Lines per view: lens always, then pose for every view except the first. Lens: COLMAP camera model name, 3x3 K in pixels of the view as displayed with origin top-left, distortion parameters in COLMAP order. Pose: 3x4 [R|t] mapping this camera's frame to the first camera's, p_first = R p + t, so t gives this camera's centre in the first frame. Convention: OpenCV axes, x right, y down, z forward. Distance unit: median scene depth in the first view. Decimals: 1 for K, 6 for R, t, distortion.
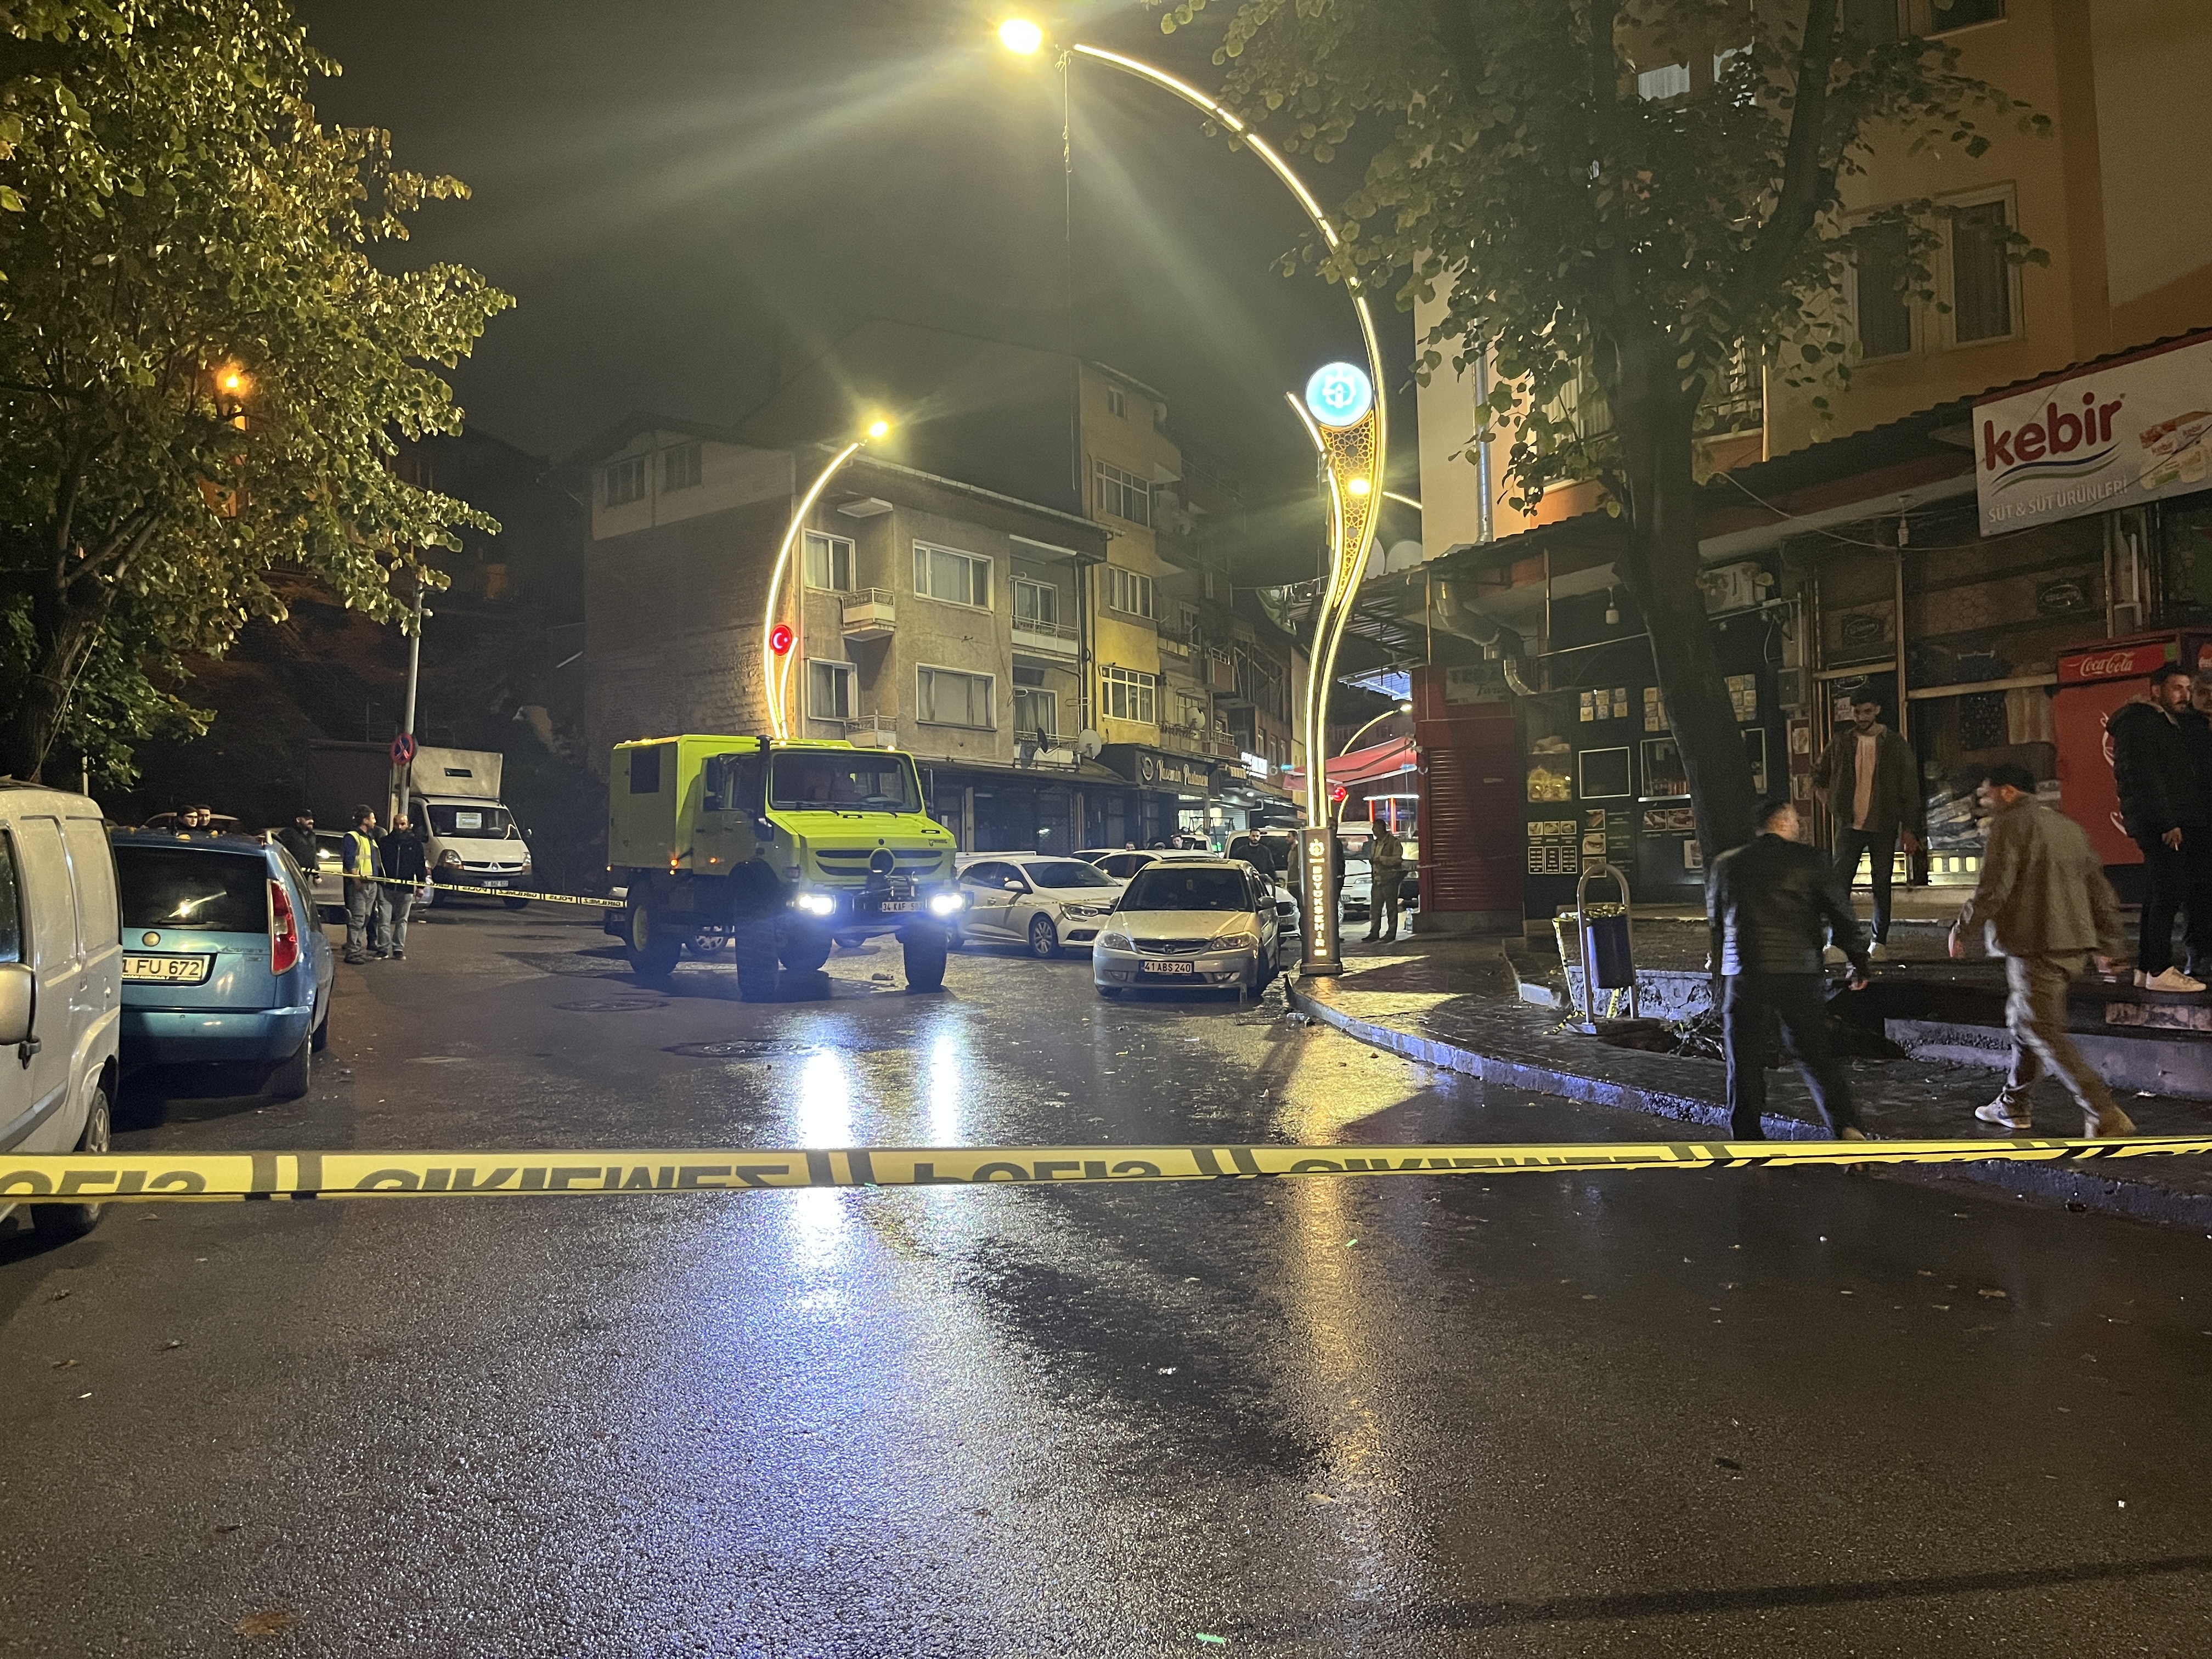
lens RADIAL K [[1649.6, 0, 1114.1], [0, 1649.6, 845.2], [0, 0, 1]] dist [0.072076, -0.105634]
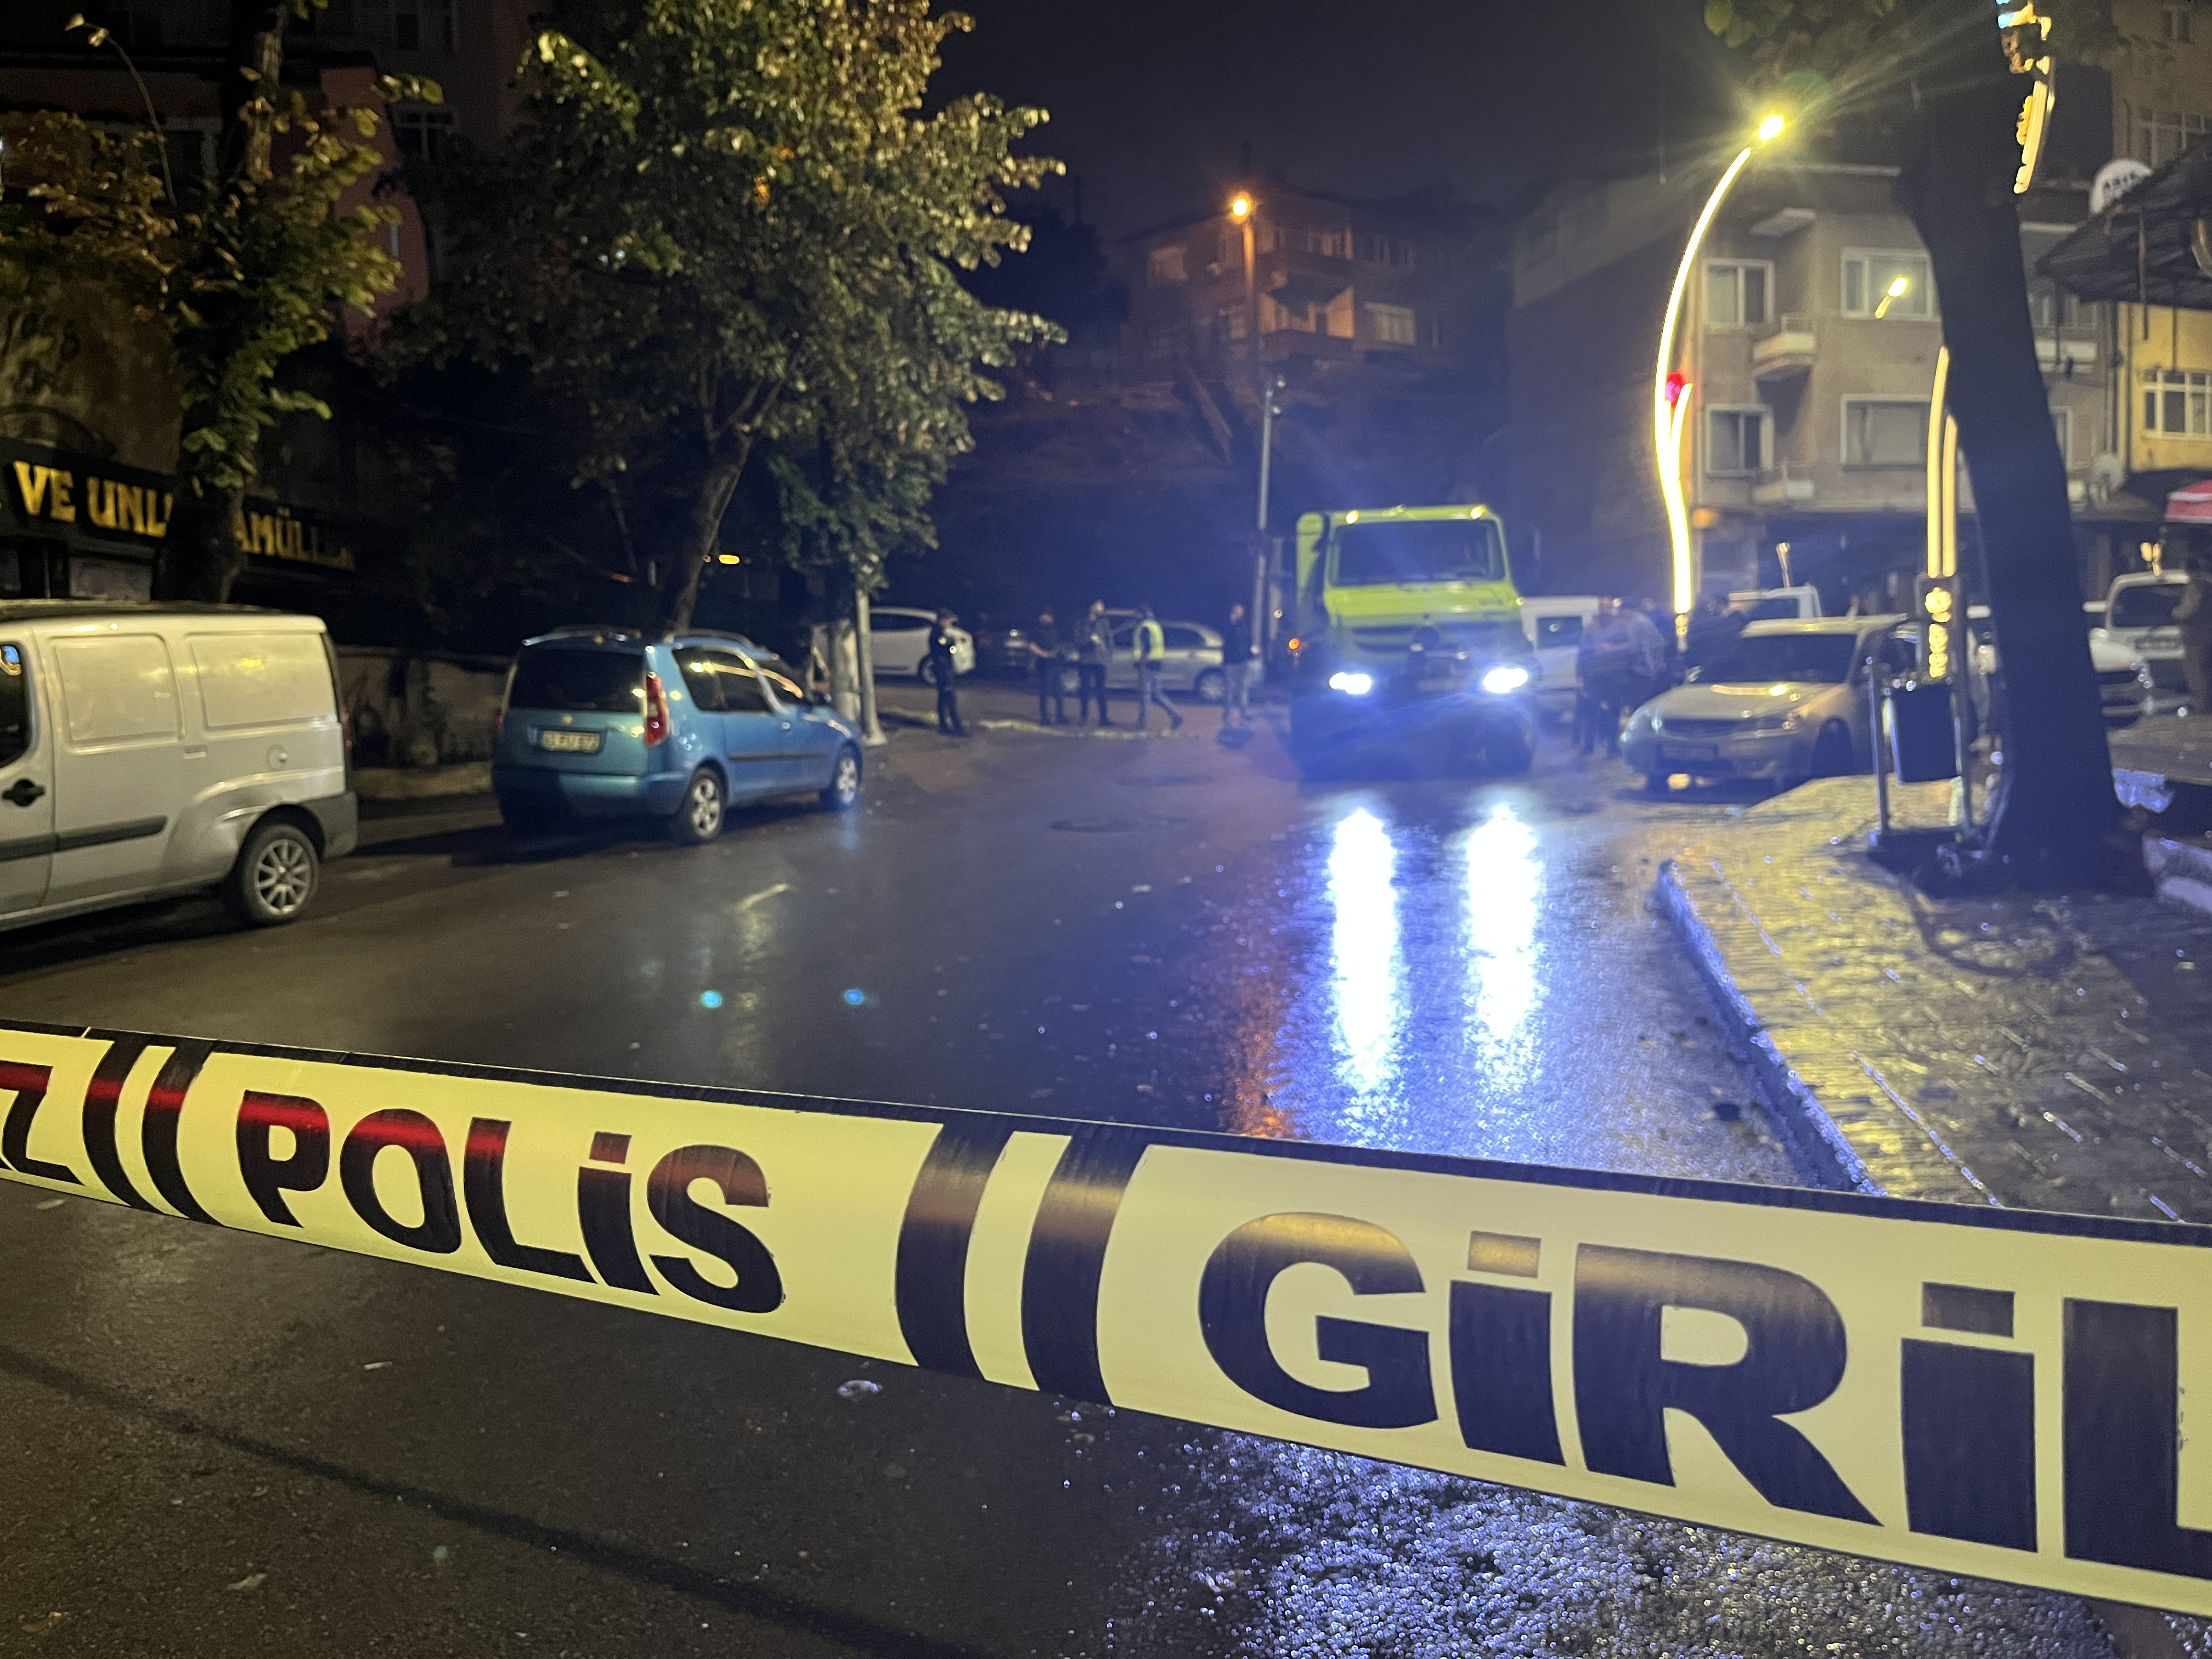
lens RADIAL K [[1649.6, 0, 1114.1], [0, 1649.6, 845.2], [0, 0, 1]] dist [0.072076, -0.105634]
pose [[0.788956, 0.046095, -0.612718, 0.132085], [0.036780, 0.991851, 0.121976, 0.002612], [0.613348, -0.118769, 0.780832, 0.056117]]
